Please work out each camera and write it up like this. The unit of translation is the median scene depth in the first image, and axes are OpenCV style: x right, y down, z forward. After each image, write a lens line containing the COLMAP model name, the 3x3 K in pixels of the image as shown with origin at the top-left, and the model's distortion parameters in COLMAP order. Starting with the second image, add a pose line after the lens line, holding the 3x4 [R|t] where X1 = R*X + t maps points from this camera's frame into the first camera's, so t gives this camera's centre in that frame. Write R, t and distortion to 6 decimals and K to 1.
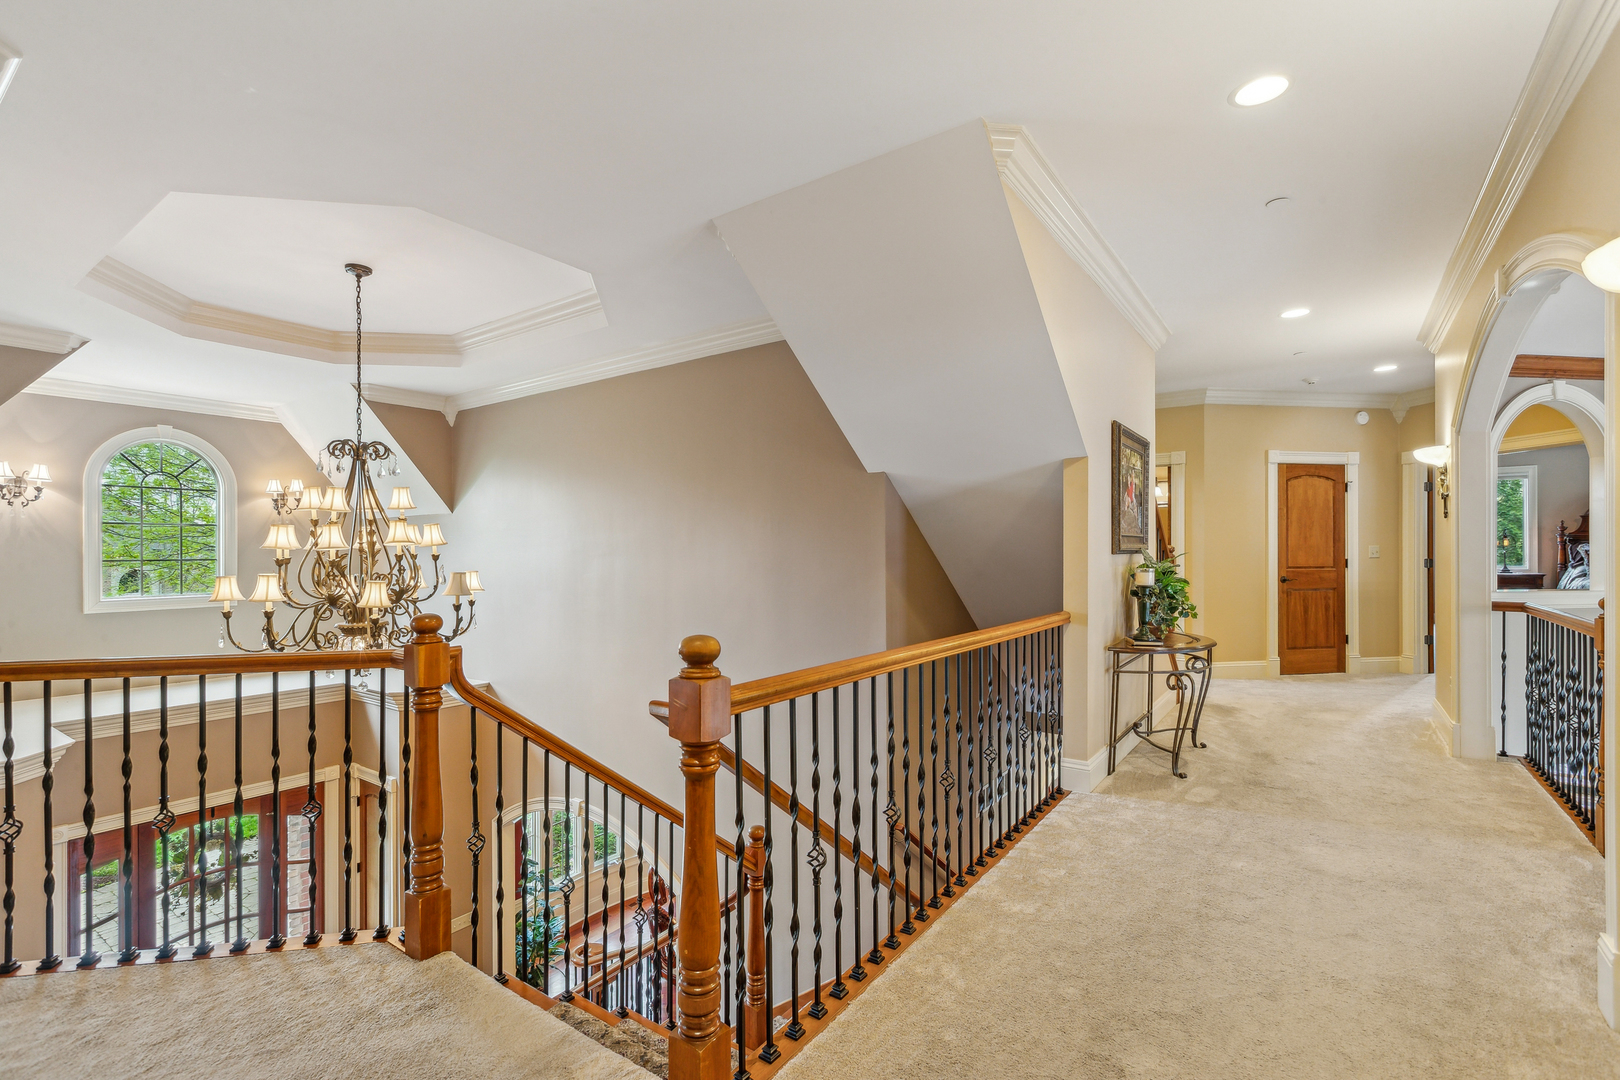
lens RADIAL K [[721.6, 0, 820.8], [0, 721.6, 543.2], [0, 0, 1]] dist [-0.001069, -0.000053]
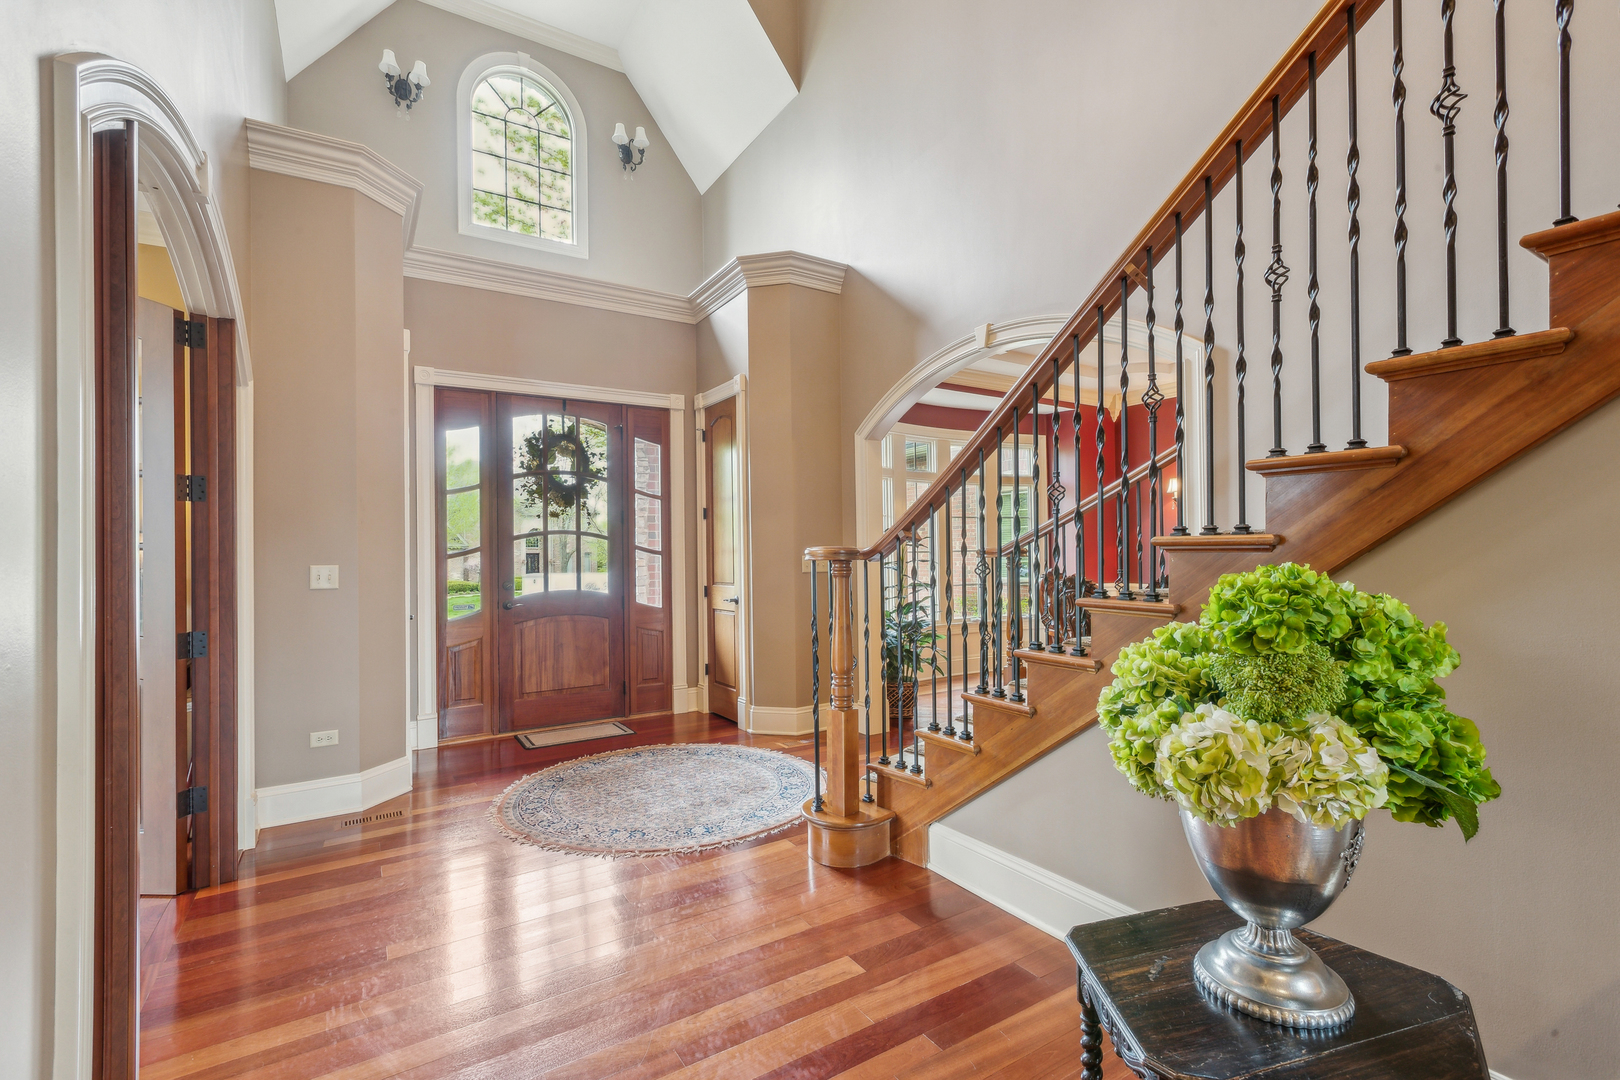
lens RADIAL K [[721.6, 0, 794.3], [0, 721.6, 550.9], [0, 0, 1]] dist [-0.001069, -0.000053]
pose [[0.911467, -0.011104, -0.411223, -0.304881], [0.011489, 0.999933, -0.001536, 0.750227], [0.411213, -0.003325, 0.911533, 0.419189]]
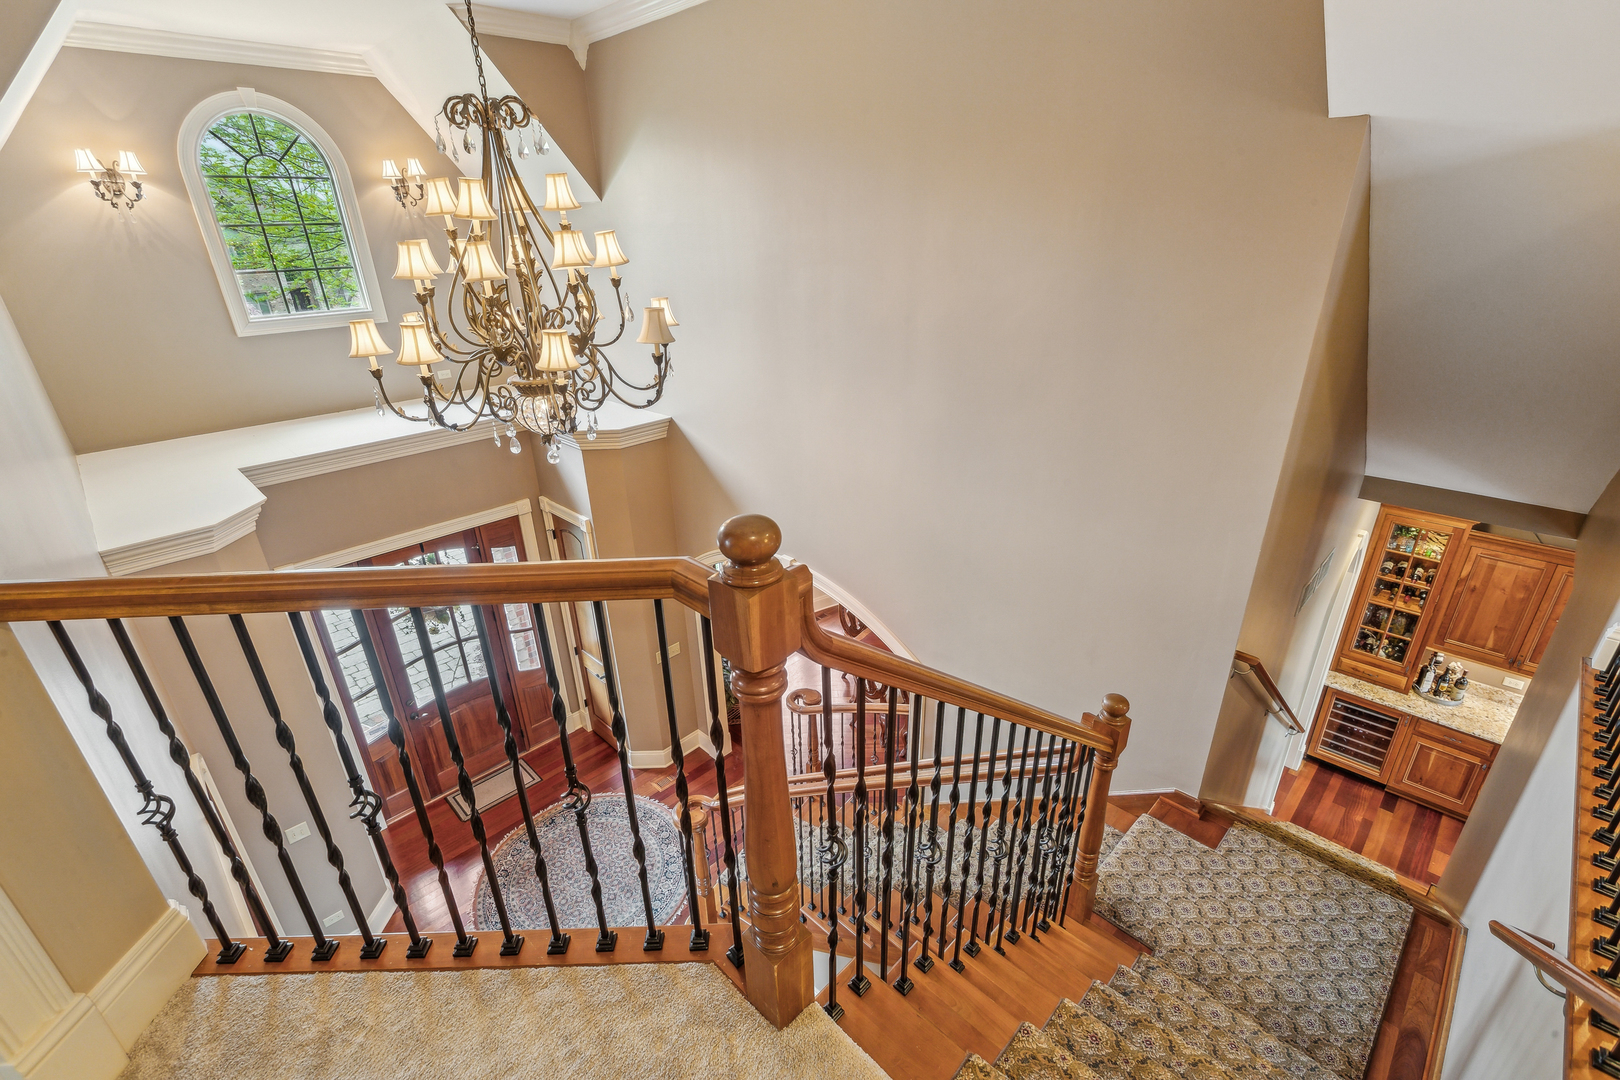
lens RADIAL K [[721.6, 0, 814.6], [0, 721.6, 540.1], [0, 0, 1]] dist [-0.001069, -0.000053]
pose [[0.985156, 0.051981, -0.163600, -0.215794], [0.020742, 0.910019, 0.414048, -0.040013], [0.170402, -0.411295, 0.895432, 0.297310]]
